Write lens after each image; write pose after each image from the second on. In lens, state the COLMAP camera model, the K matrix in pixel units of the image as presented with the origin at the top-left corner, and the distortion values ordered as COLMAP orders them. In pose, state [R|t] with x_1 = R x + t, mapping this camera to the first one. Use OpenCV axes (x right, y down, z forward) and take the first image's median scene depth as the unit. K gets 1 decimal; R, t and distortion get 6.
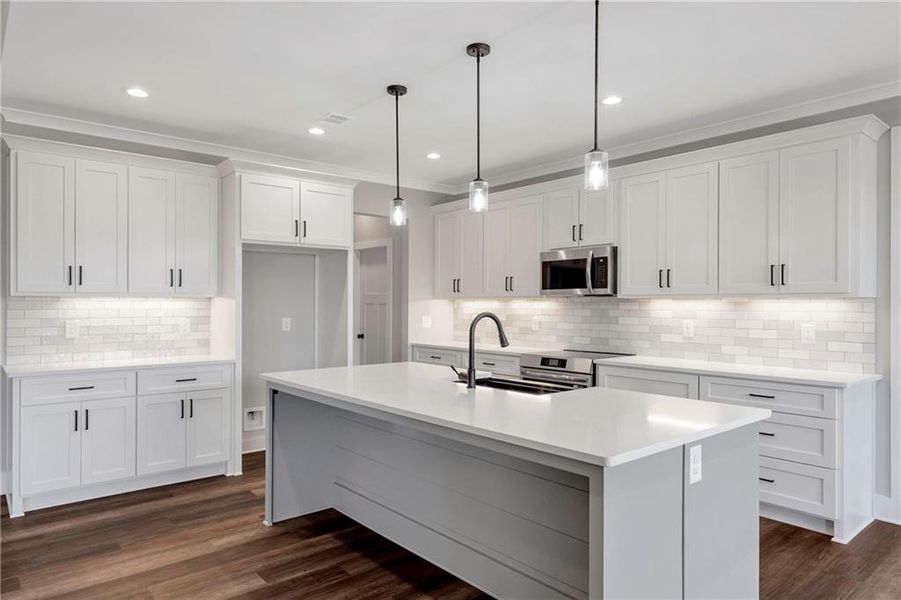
lens RADIAL K [[589.7, 0, 439.3], [0, 589.7, 297.8], [0, 0, 1]] dist [0.005223, 0.000702]
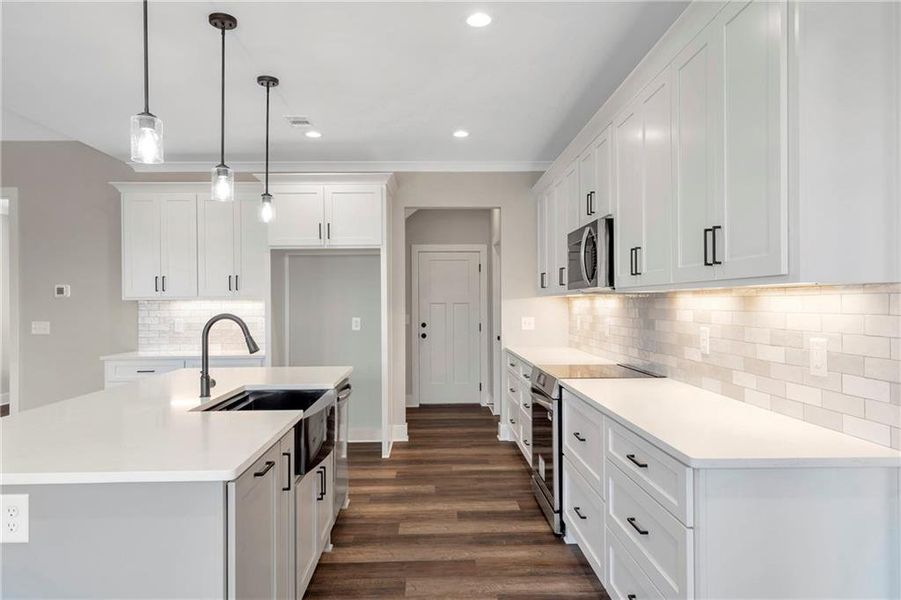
lens RADIAL K [[589.7, 0, 439.3], [0, 589.7, 297.8], [0, 0, 1]] dist [0.005223, 0.000702]
pose [[0.776751, -0.013815, -0.629656, 0.599490], [0.015674, 0.999874, -0.002602, 0.005106], [0.629612, -0.007848, 0.776870, 0.345656]]
